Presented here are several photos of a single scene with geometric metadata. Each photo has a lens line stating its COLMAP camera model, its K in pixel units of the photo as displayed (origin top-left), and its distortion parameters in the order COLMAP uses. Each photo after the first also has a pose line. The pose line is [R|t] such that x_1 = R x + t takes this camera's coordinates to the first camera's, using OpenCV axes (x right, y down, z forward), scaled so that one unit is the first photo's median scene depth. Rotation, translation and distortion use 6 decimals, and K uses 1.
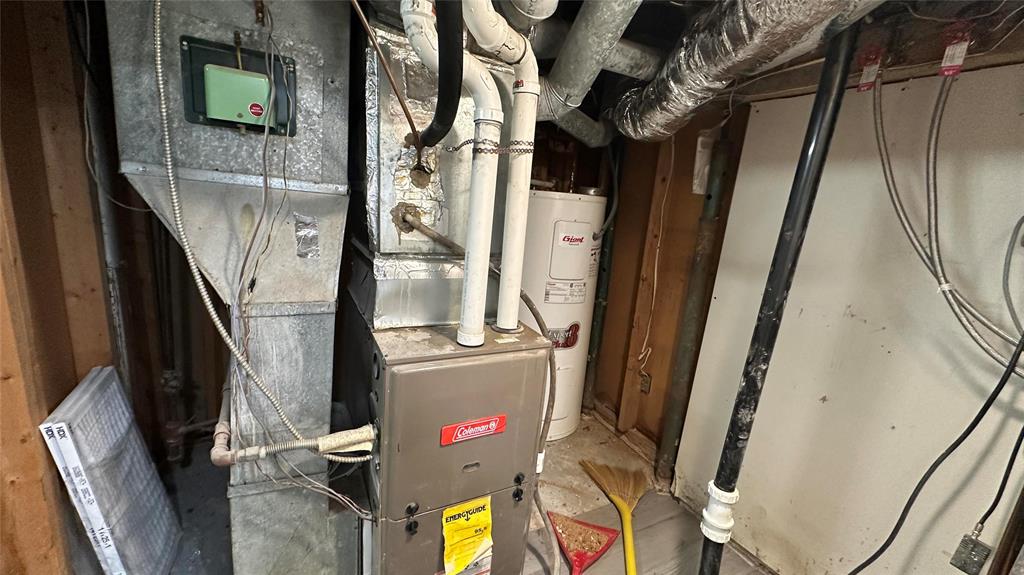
lens RADIAL K [[405.7, 0, 512.0], [0, 405.7, 287.5], [0, 0, 1]] dist [-0.002877, -0.000076]
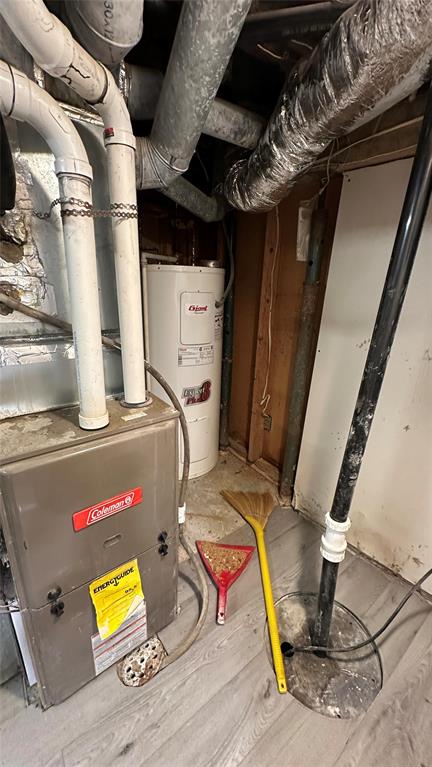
lens RADIAL K [[303.9, 0, 216.0], [0, 303.9, 383.5], [0, 0, 1]] dist [-0.002877, -0.000076]
pose [[0.982344, -0.104030, 0.155492, 0.073033], [0.083746, 0.987738, 0.131759, -0.030416], [-0.167292, -0.116411, 0.979011, 0.219696]]
